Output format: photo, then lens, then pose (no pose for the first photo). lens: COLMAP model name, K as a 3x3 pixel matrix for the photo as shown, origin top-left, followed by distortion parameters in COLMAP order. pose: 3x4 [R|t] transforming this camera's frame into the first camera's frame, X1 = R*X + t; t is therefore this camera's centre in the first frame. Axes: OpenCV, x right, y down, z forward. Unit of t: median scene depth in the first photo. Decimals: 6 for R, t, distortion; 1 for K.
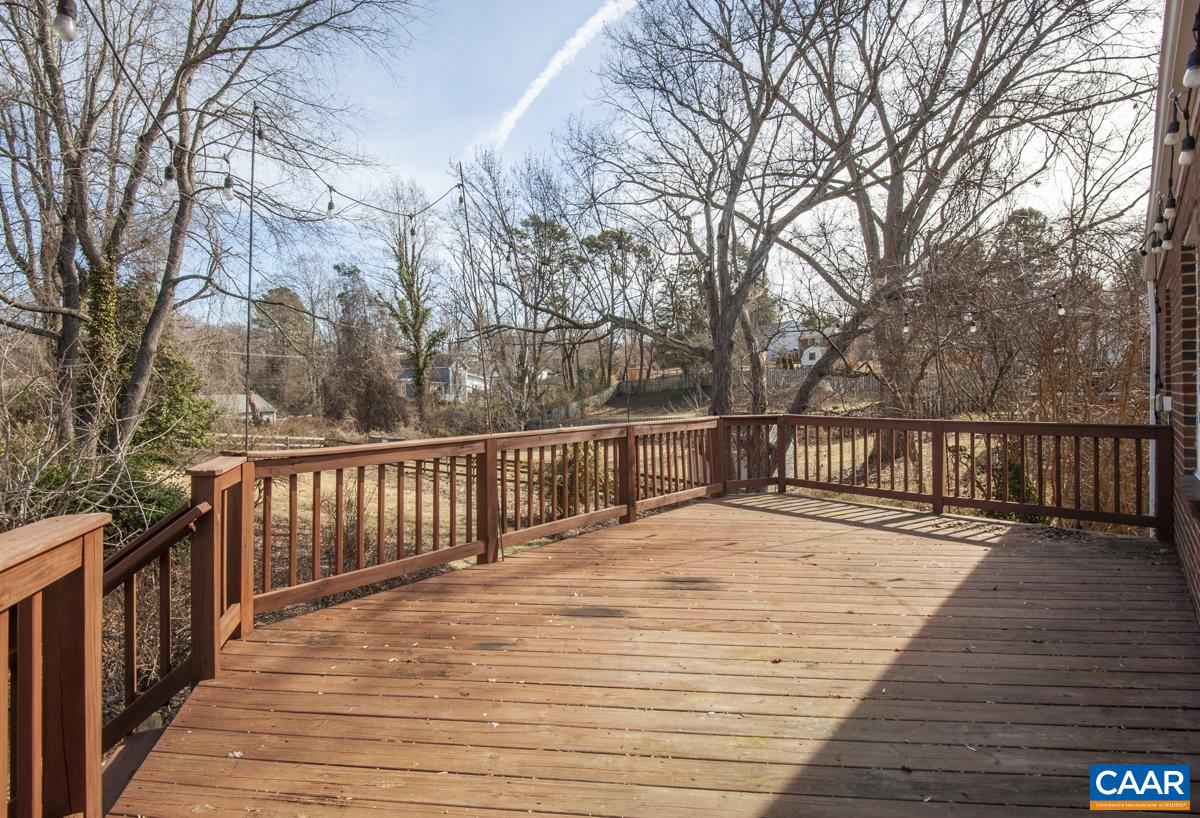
lens RADIAL K [[605.2, 0, 600.0], [0, 605.2, 409.0], [0, 0, 1]] dist [-0.000762, -0.000476]
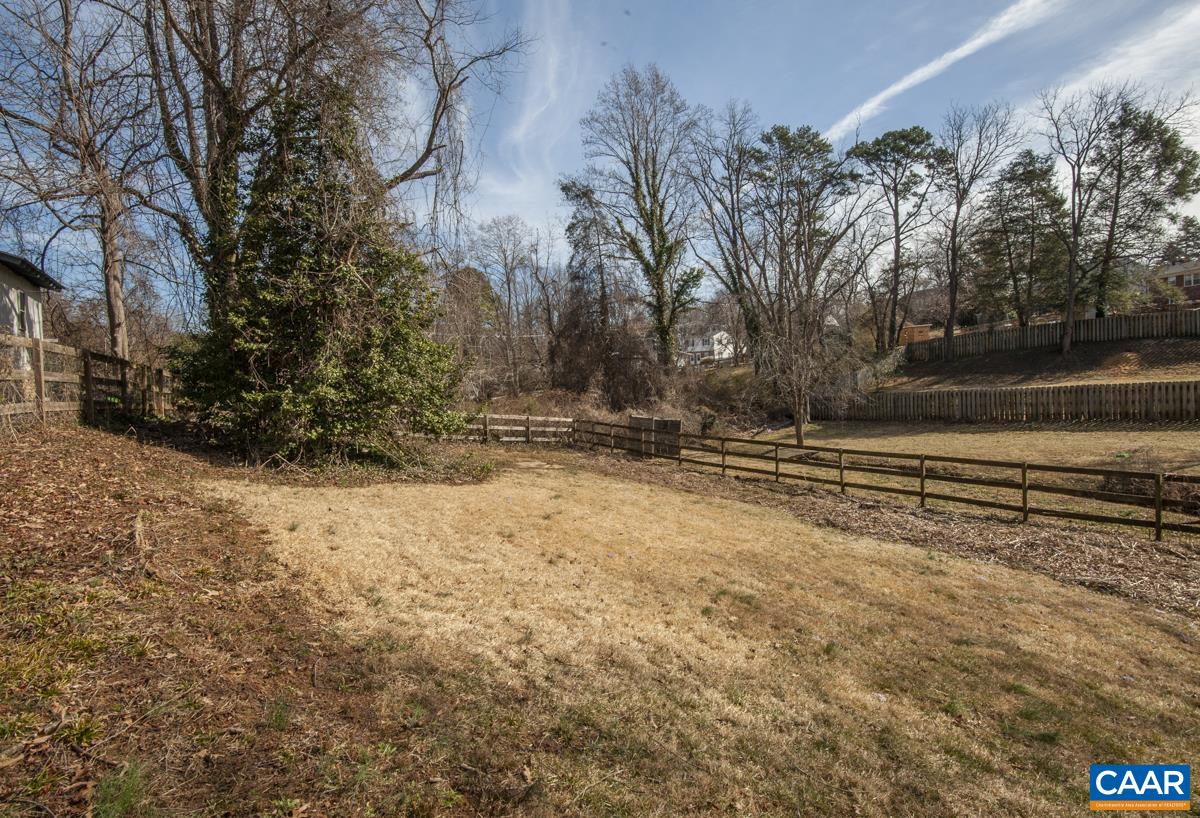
lens RADIAL K [[605.2, 0, 600.0], [0, 605.2, 409.0], [0, 0, 1]] dist [-0.000762, -0.000476]
pose [[0.968912, -0.010829, -0.247168, -0.213552], [0.017239, 0.999568, 0.023784, 0.017780], [0.246804, -0.027306, 0.968681, 0.287580]]
